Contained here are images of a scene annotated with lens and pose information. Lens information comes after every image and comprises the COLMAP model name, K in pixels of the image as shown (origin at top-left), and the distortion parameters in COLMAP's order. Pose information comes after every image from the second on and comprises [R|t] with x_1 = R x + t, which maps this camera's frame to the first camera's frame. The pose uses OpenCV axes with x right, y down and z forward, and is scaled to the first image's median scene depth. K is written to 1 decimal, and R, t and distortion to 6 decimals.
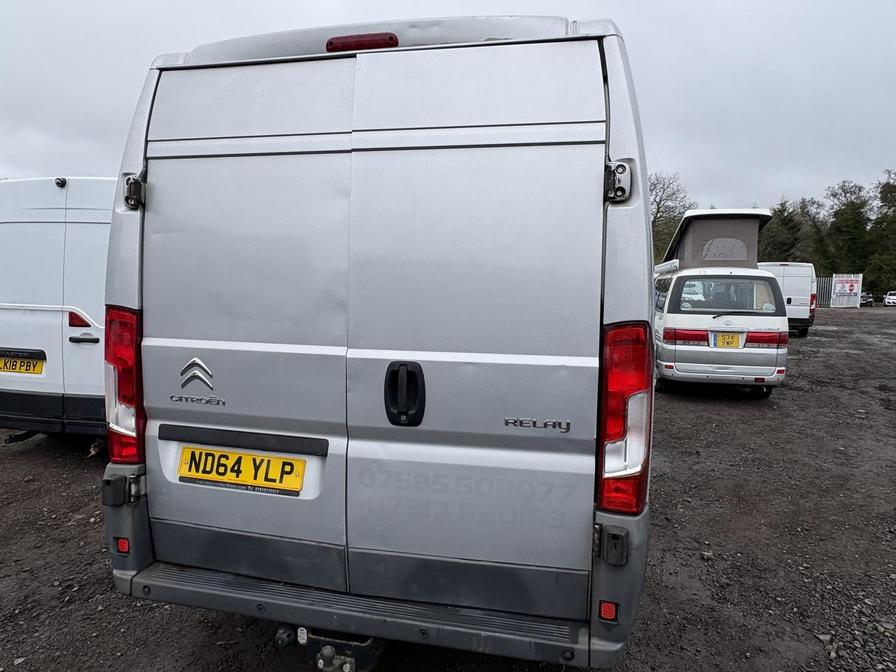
lens RADIAL K [[606.1, 0, 451.6], [0, 606.1, 338.0], [0, 0, 1]] dist [-0.000454, 0.009593]
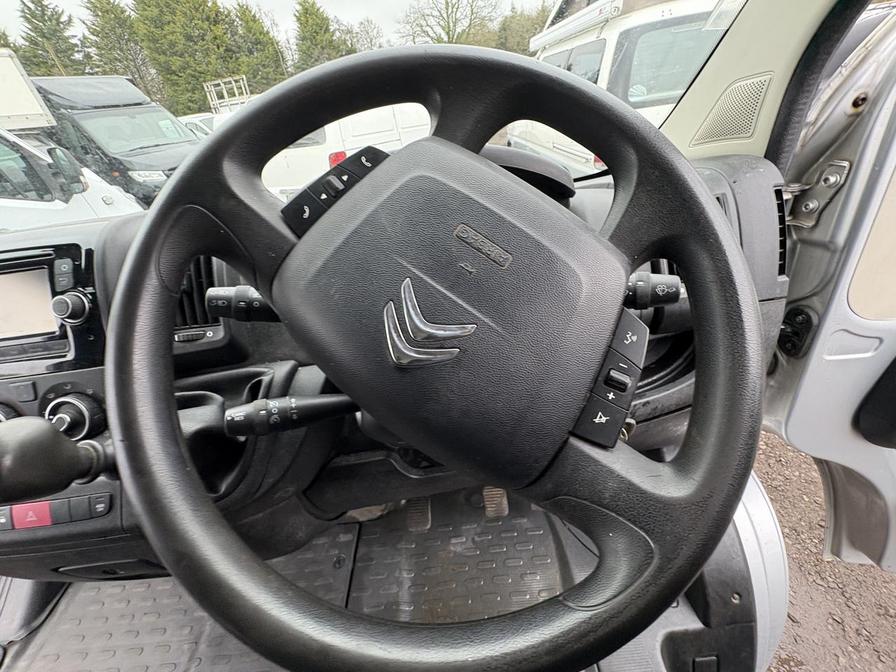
lens RADIAL K [[356.4, 0, 451.6], [0, 356.4, 334.4], [0, 0, 1]] dist [-0.000742, 0.000677]
pose [[0.951359, -0.271486, 0.145642, 0.419537], [0.170086, 0.856991, 0.486453, -0.190174], [-0.256879, -0.438020, 0.861482, 2.497665]]
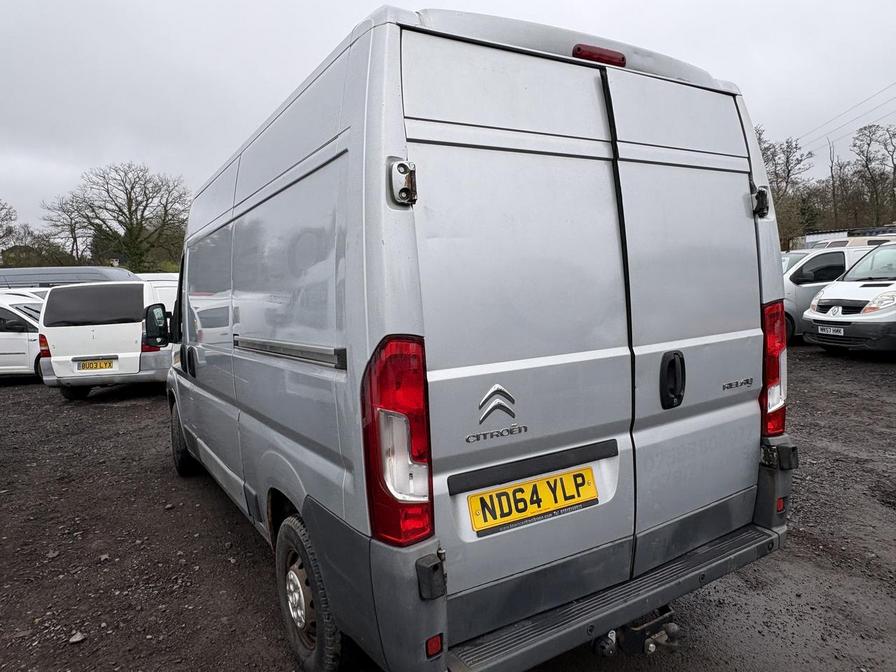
lens RADIAL K [[606.1, 0, 449.9], [0, 606.1, 339.2], [0, 0, 1]] dist [-0.000454, 0.009593]
pose [[0.702241, -0.114637, 0.702649, -1.055556], [0.117690, 0.992065, 0.044233, -0.074963], [-0.702144, 0.051633, 0.710160, 0.438828]]
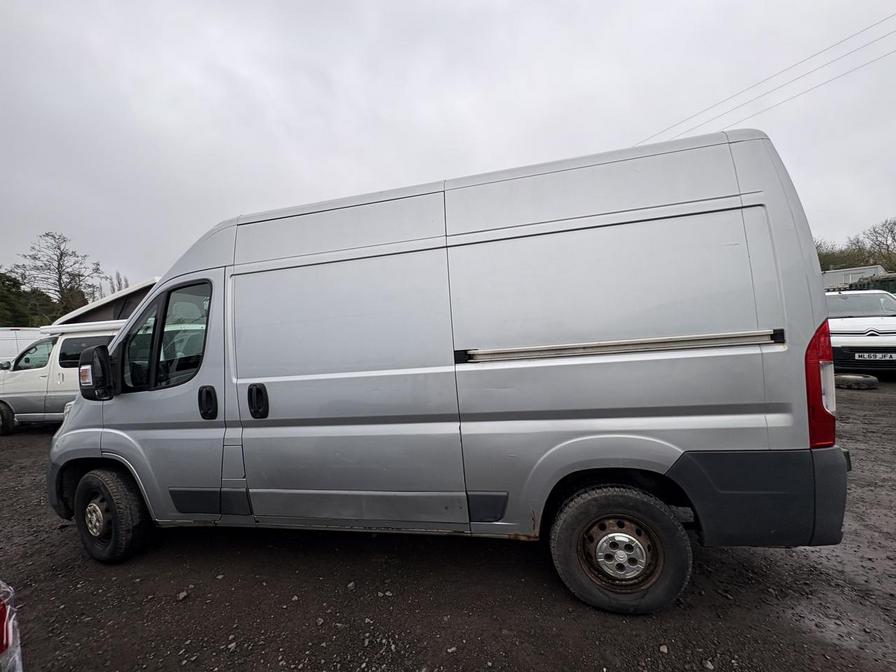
lens RADIAL K [[356.4, 0, 444.9], [0, 356.4, 333.1], [0, 0, 1]] dist [-0.000742, 0.000677]
pose [[-0.025040, -0.030651, 0.999216, -1.299038], [0.145451, 0.988782, 0.033976, -0.161094], [-0.989049, 0.146188, -0.020301, 1.826789]]
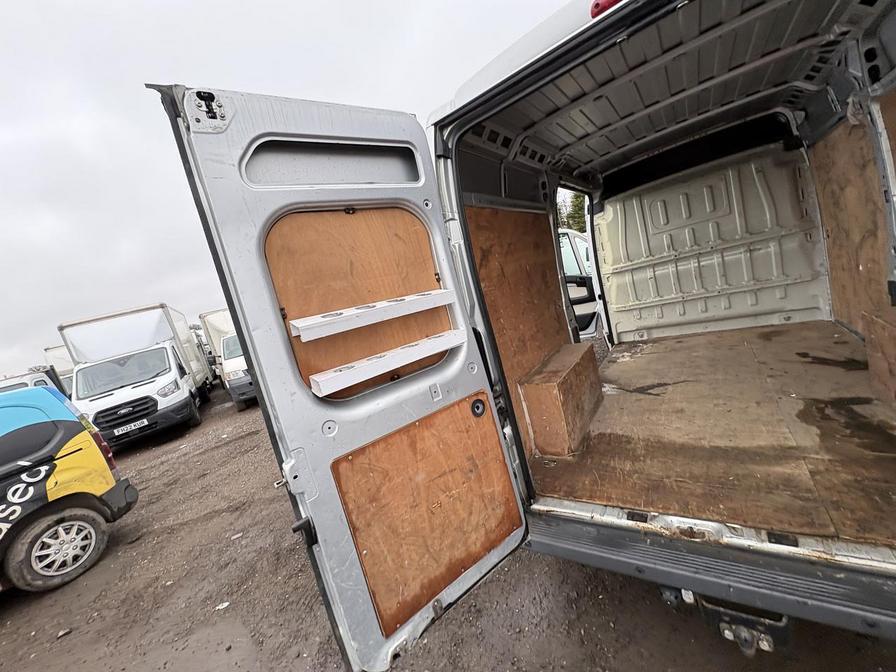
lens RADIAL K [[356.4, 0, 446.5], [0, 356.4, 334.7], [0, 0, 1]] dist [-0.000742, 0.000677]
pose [[0.894244, -0.205129, -0.397807, -0.274730], [0.245741, 0.967868, 0.053329, -0.083494], [0.374085, -0.145447, 0.915918, 0.331853]]
